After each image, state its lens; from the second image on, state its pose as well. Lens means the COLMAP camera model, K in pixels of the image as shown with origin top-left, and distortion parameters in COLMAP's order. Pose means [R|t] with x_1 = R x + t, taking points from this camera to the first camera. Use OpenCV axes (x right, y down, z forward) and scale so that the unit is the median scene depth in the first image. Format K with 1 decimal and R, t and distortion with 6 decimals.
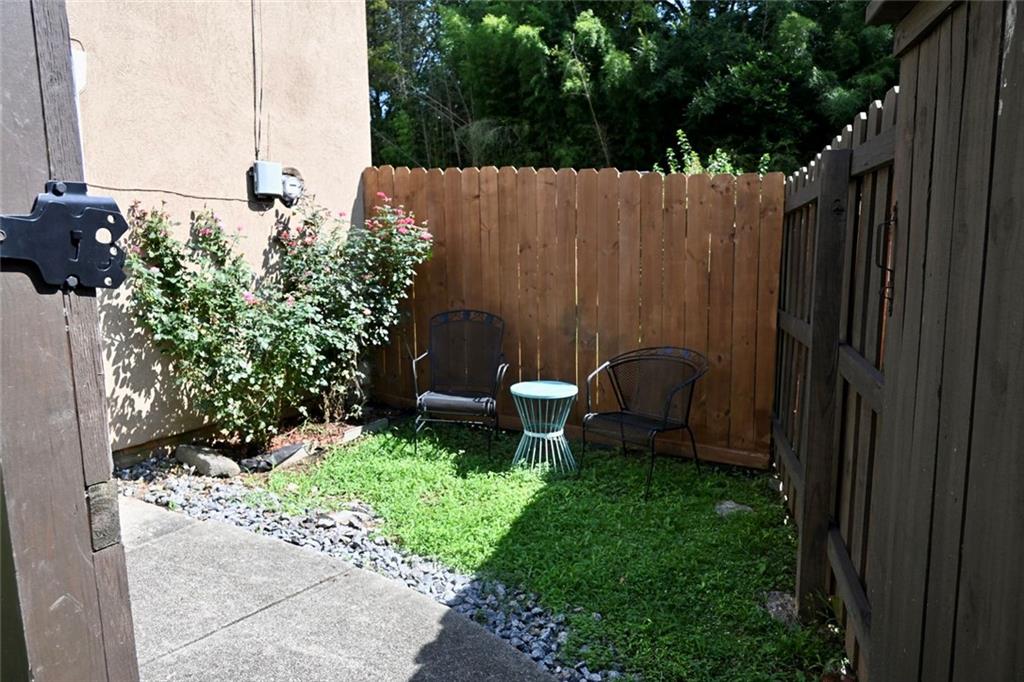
lens RADIAL K [[689.8, 0, 511.6], [0, 689.8, 334.8], [0, 0, 1]] dist [0.003389, 0.000945]
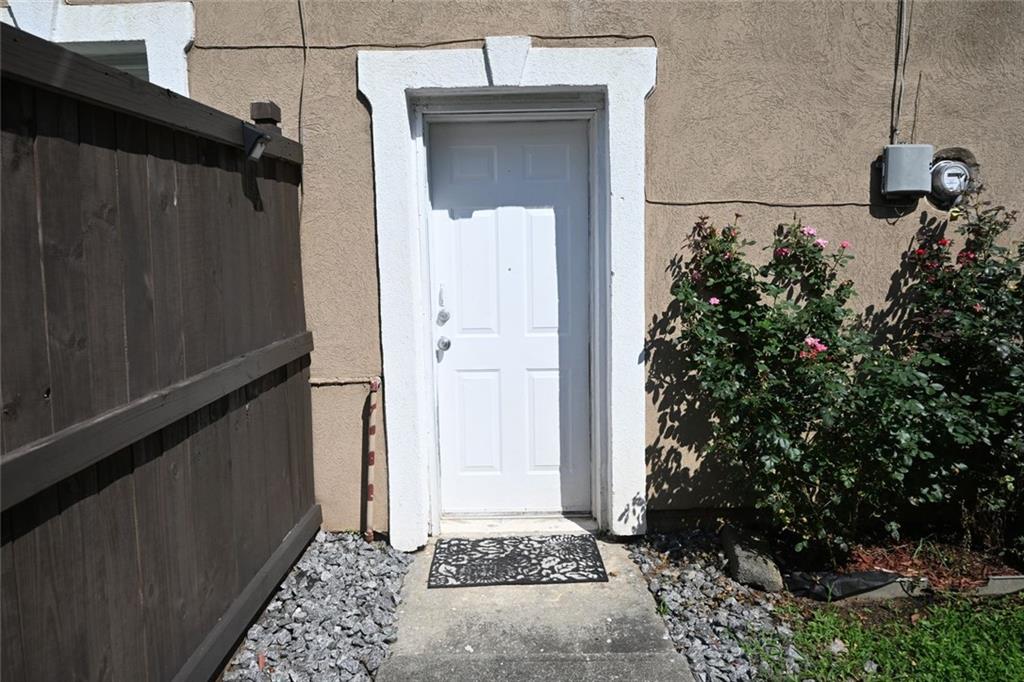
lens RADIAL K [[689.8, 0, 511.6], [0, 689.8, 334.8], [0, 0, 1]] dist [0.003389, 0.000945]
pose [[0.509564, 0.086422, -0.856082, 0.049626], [-0.095407, 0.994483, 0.043604, -0.064007], [0.855127, 0.059457, 0.514998, 0.368949]]
